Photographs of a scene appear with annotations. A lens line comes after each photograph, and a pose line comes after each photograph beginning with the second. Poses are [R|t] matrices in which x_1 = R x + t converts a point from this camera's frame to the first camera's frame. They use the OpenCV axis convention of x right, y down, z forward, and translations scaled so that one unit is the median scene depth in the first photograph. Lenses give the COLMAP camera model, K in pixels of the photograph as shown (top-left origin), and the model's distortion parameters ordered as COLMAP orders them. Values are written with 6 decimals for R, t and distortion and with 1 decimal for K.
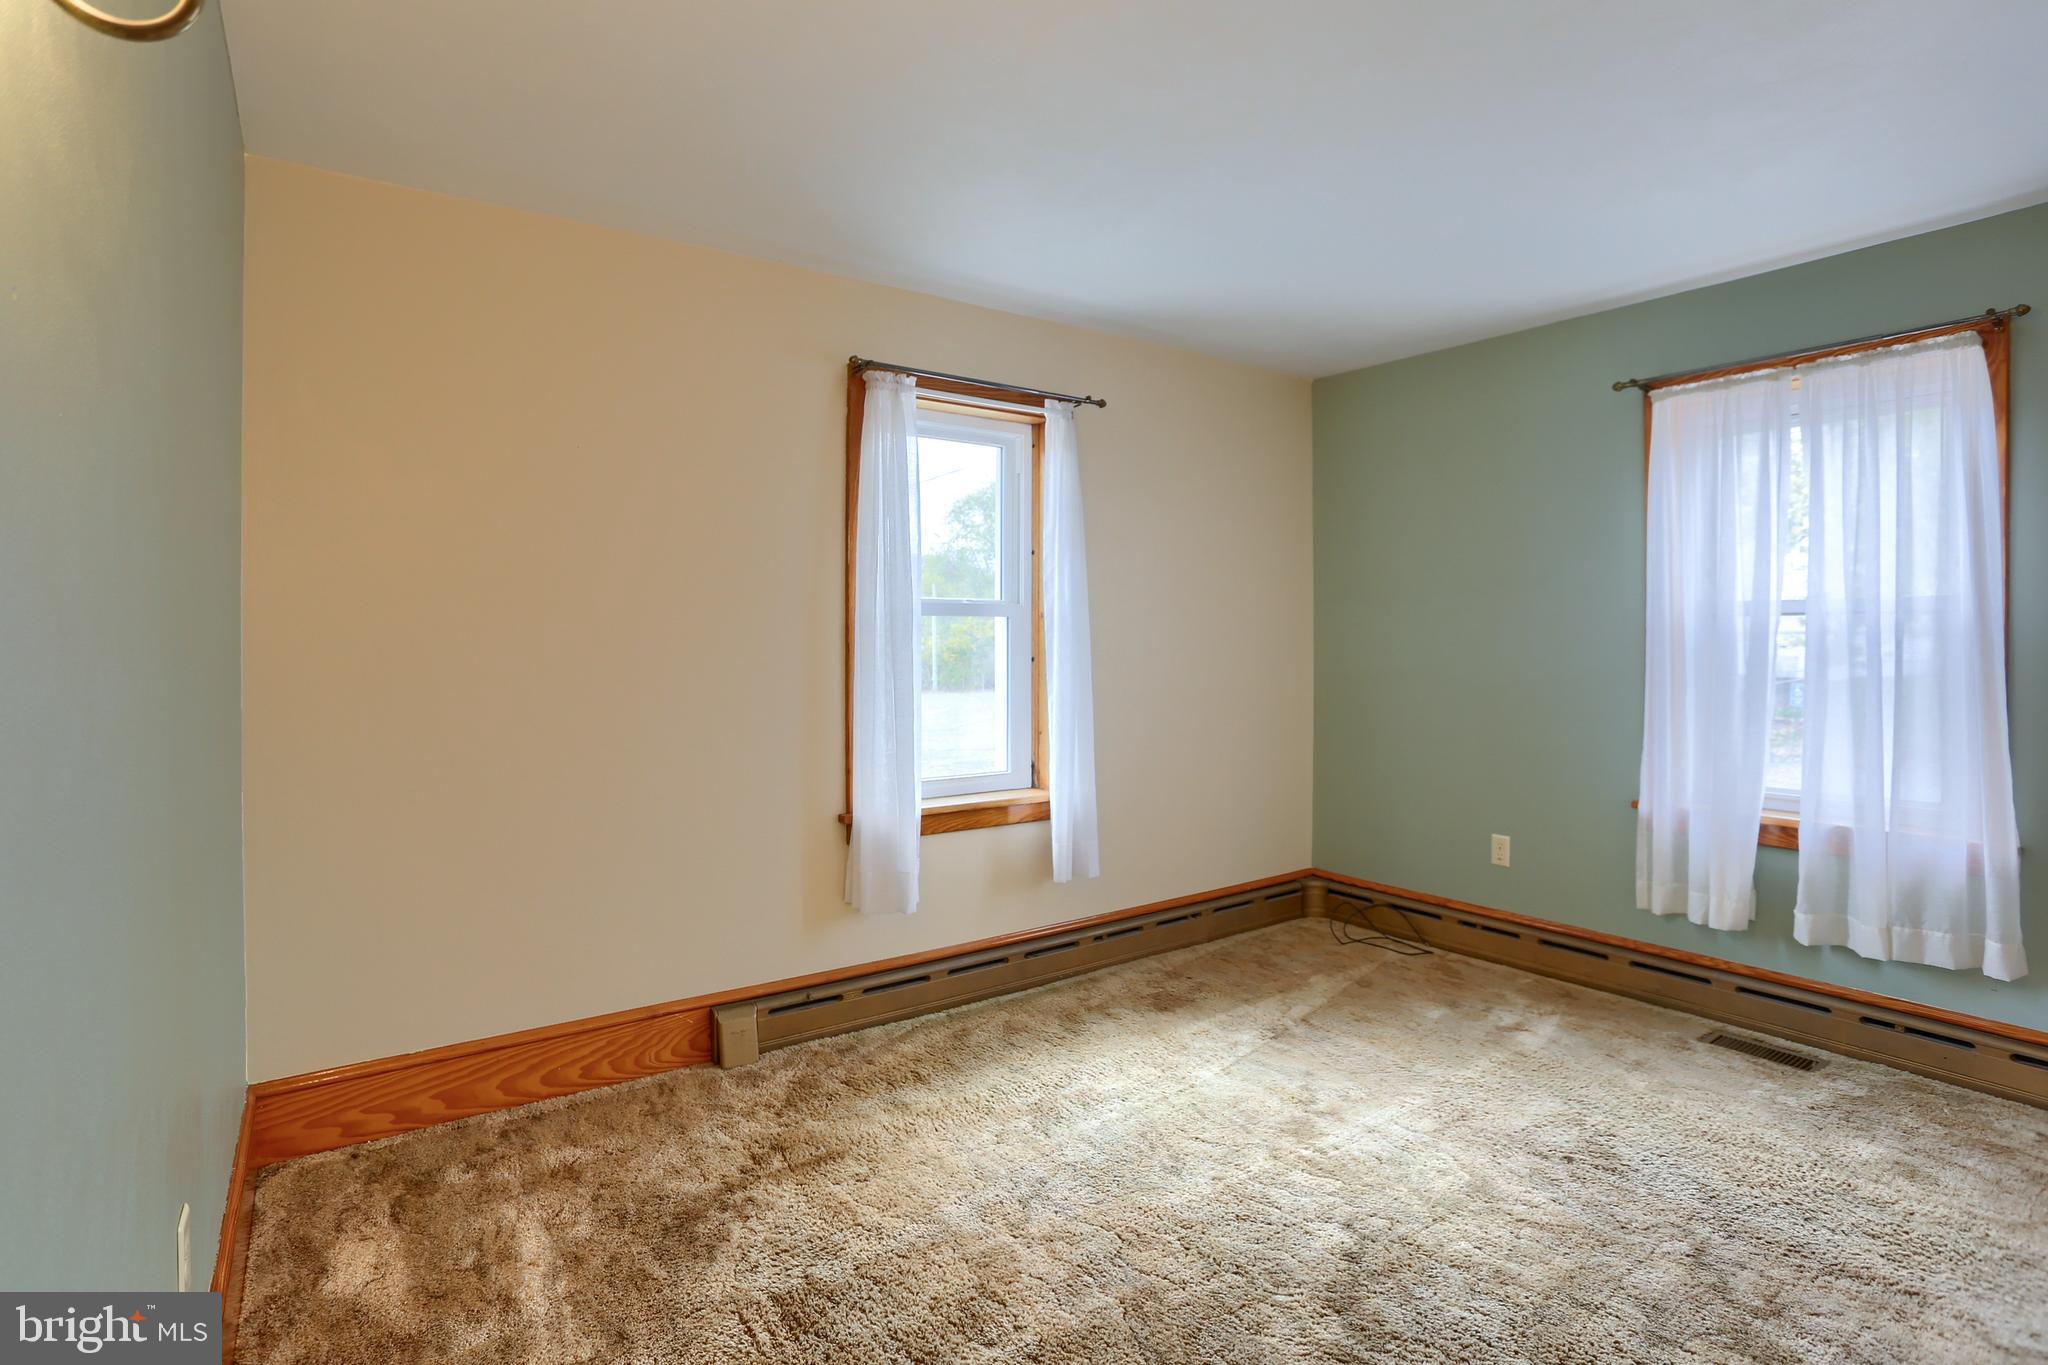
lens RADIAL K [[1030.1, 0, 996.3], [0, 1030.1, 654.2], [0, 0, 1]] dist [-0.080030, 0.031708]
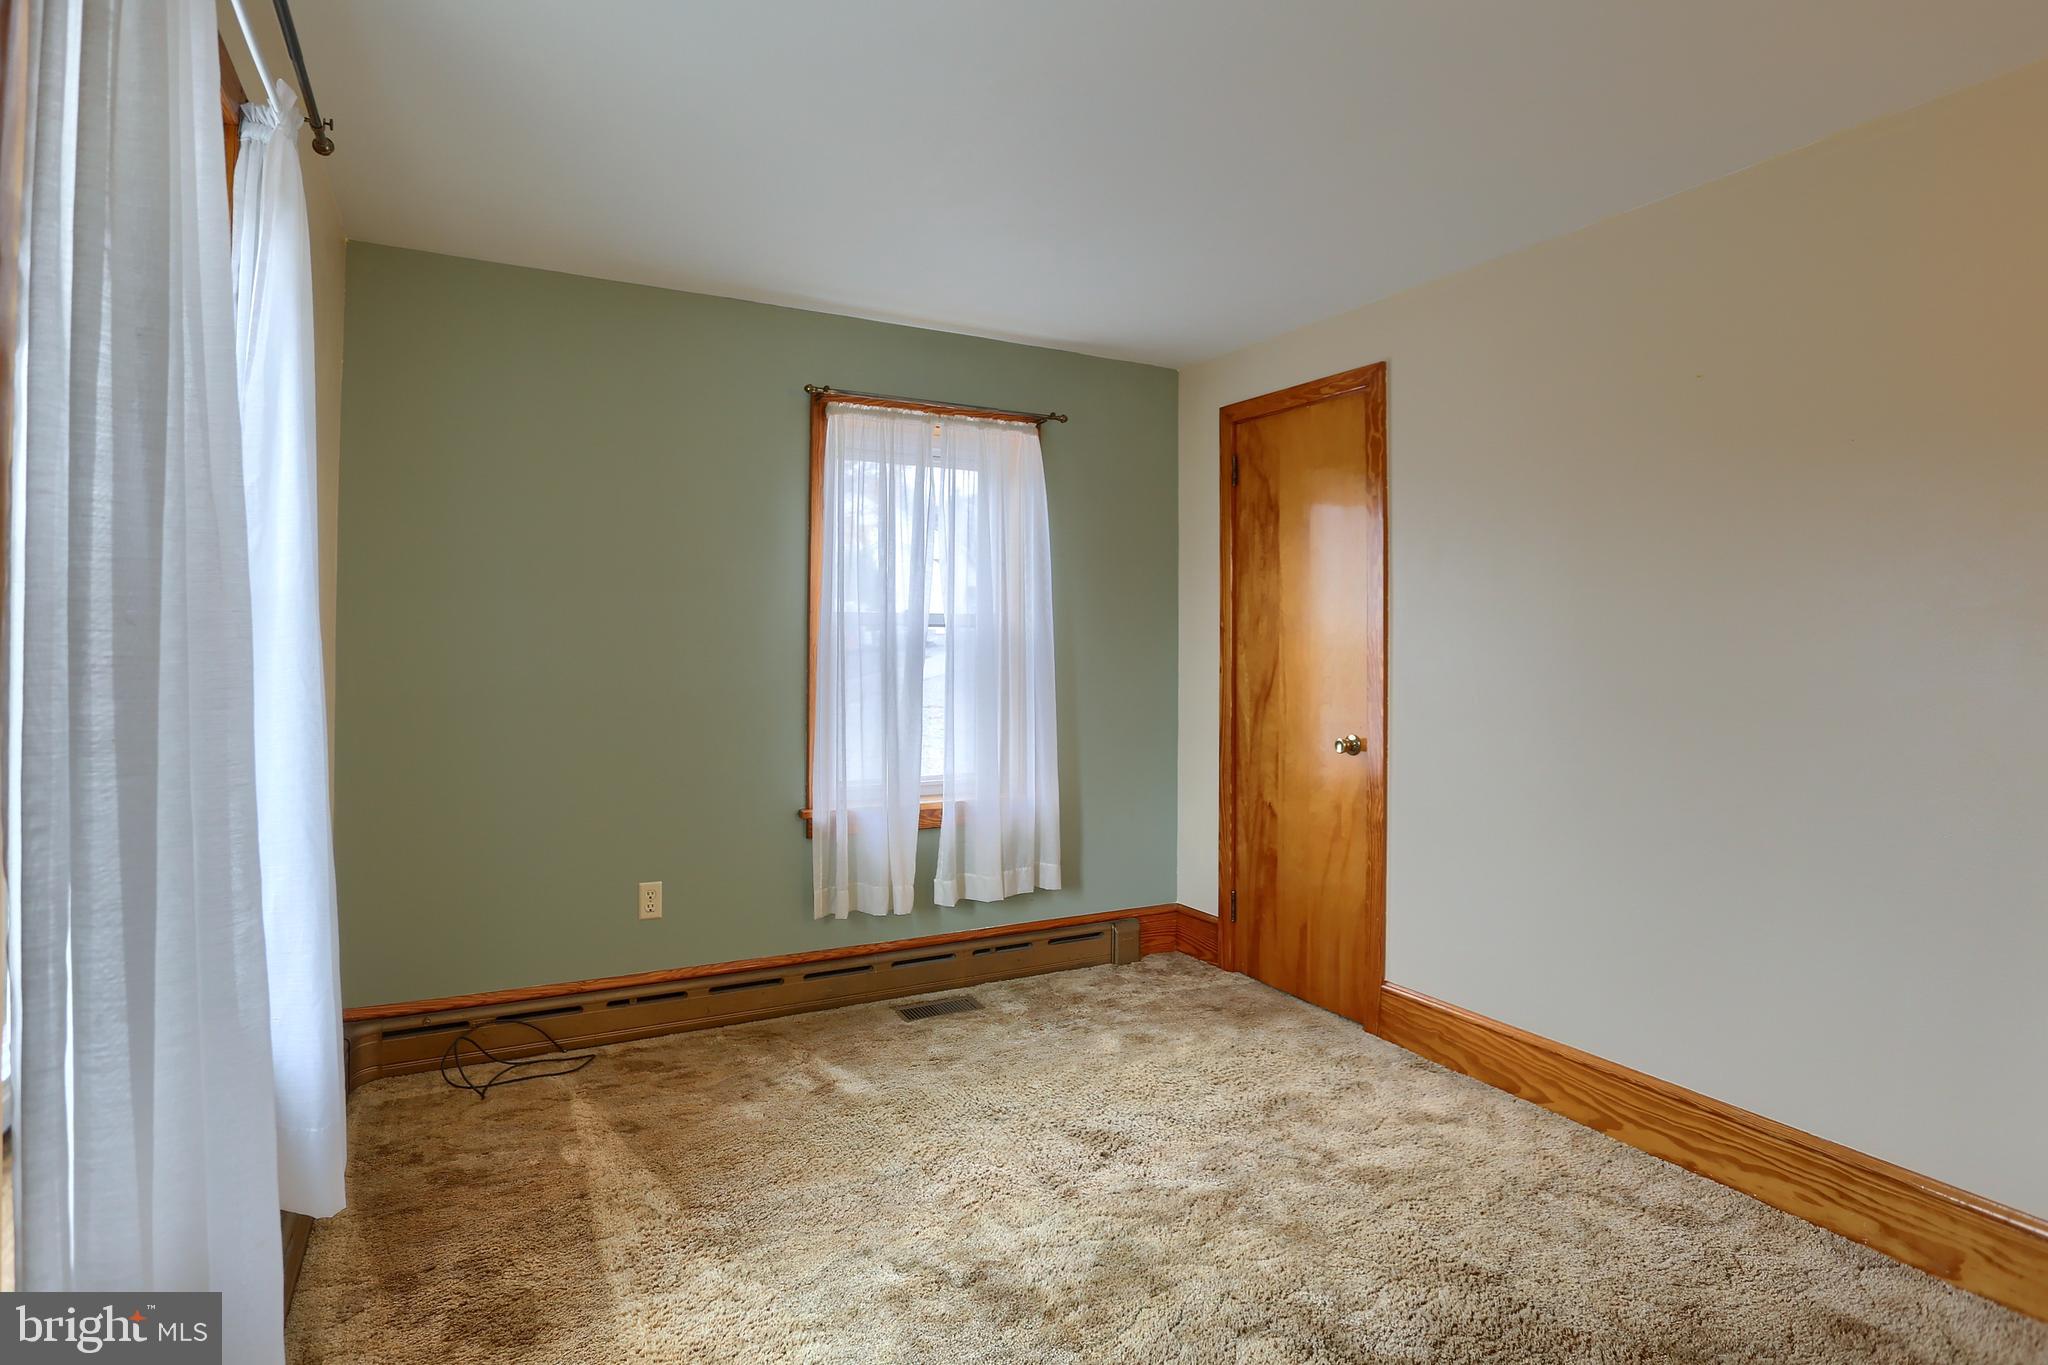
lens RADIAL K [[1026.3, 0, 1021.9], [0, 1026.3, 621.3], [0, 0, 1]] dist [-0.068162, 0.030706]
pose [[0.110917, 0.013899, 0.993732, -0.371392], [0.008807, 0.999849, -0.014968, -0.025747], [-0.993791, 0.010412, 0.110778, 0.737644]]
